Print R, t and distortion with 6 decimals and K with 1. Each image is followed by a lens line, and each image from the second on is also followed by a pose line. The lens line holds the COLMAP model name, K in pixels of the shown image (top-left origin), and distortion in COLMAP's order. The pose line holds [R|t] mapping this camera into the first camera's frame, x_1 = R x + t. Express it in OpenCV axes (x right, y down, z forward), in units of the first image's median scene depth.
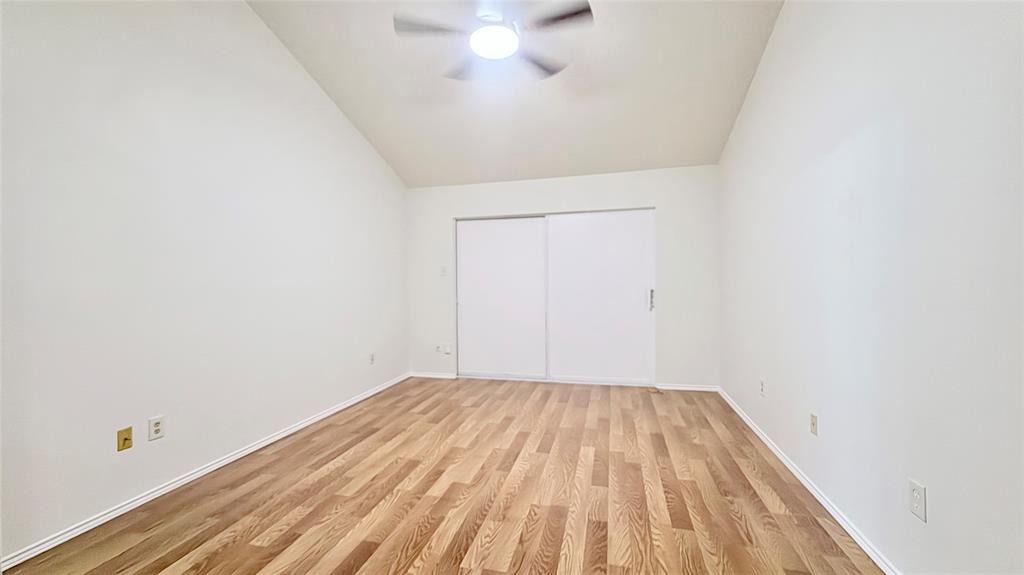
lens RADIAL K [[407.7, 0, 512.1], [0, 407.7, 287.8], [0, 0, 1]] dist [0.002594, -0.000404]
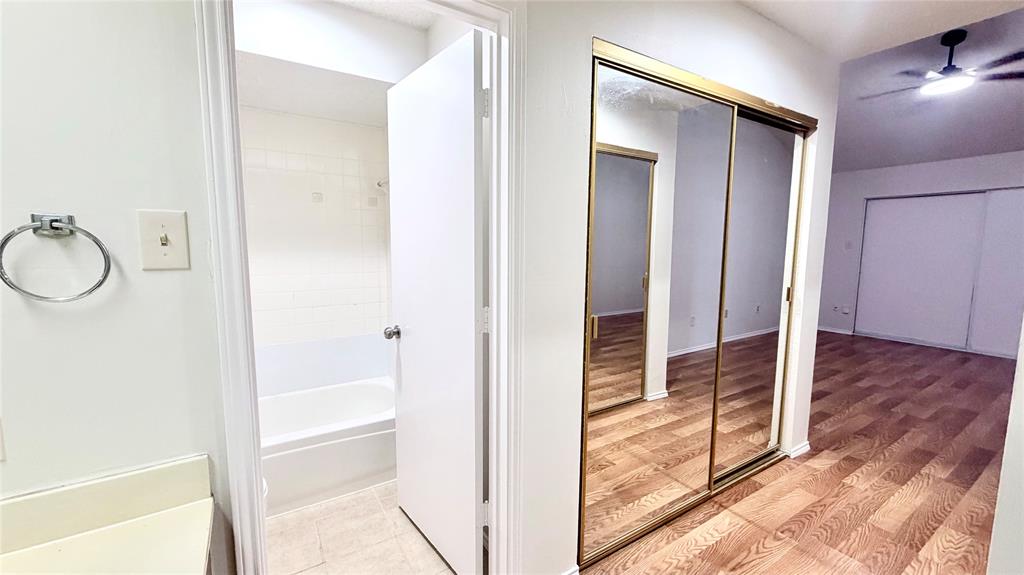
lens RADIAL K [[407.7, 0, 507.9], [0, 407.7, 293.0], [0, 0, 1]] dist [0.002594, -0.000404]
pose [[0.721769, 0.082883, -0.687154, -0.067182], [-0.014400, 0.994387, 0.104816, -0.013495], [0.691985, -0.065758, 0.718911, -0.688027]]
